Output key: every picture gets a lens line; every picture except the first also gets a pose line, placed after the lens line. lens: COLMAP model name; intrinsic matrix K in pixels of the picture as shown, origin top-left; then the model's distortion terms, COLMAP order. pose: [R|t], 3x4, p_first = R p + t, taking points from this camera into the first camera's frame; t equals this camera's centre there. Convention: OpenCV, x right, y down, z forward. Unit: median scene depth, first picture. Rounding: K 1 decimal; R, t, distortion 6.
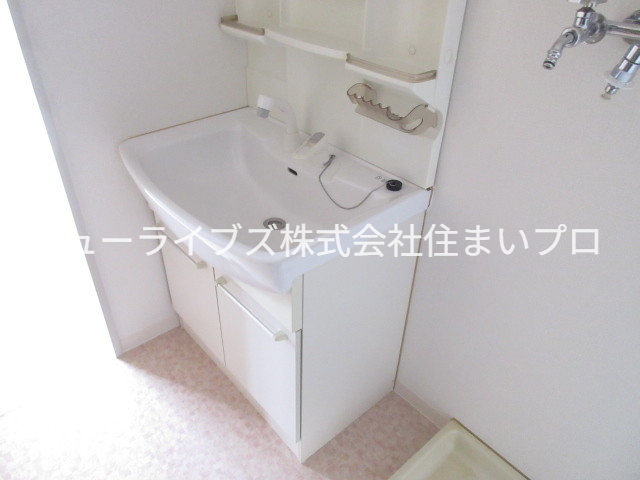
lens RADIAL K [[474.9, 0, 320.2], [0, 474.9, 237.9], [0, 0, 1]] dist [0.008793, -0.001362]
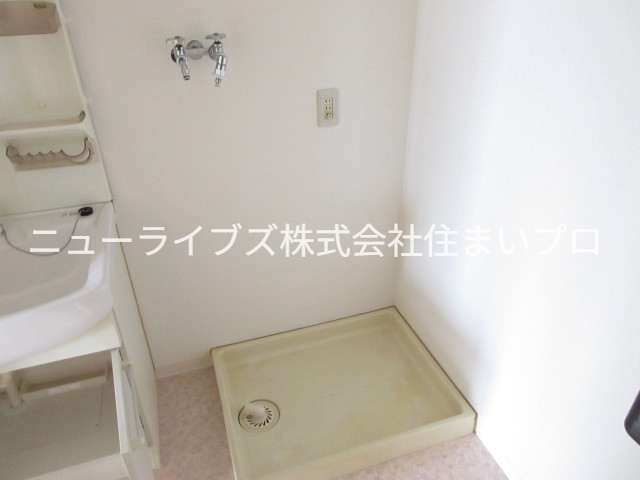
lens RADIAL K [[474.9, 0, 318.9], [0, 474.9, 242.2], [0, 0, 1]] dist [0.008793, -0.001362]
pose [[0.390499, -0.502417, 0.771419, -0.501782], [0.538549, 0.804278, 0.251200, -0.030400], [-0.746643, 0.317354, 0.584646, -0.091273]]
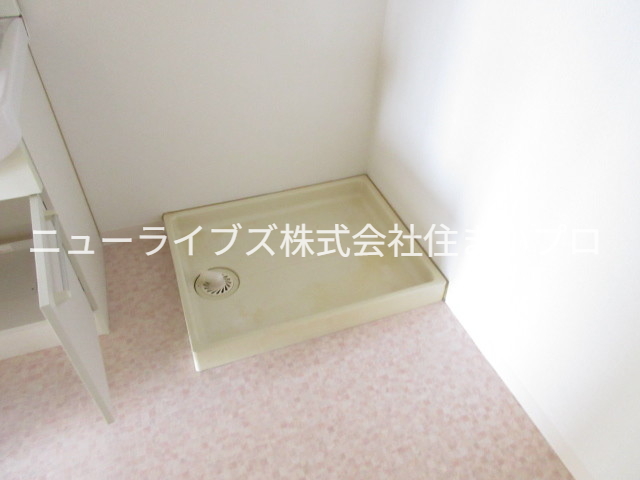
lens RADIAL K [[474.9, 0, 318.1], [0, 474.9, 242.1], [0, 0, 1]] dist [0.008793, -0.001362]
pose [[0.355137, -0.654271, 0.667688, -0.448685], [0.498944, 0.736668, 0.456481, 0.086951], [-0.790527, 0.171026, 0.588063, 0.008663]]
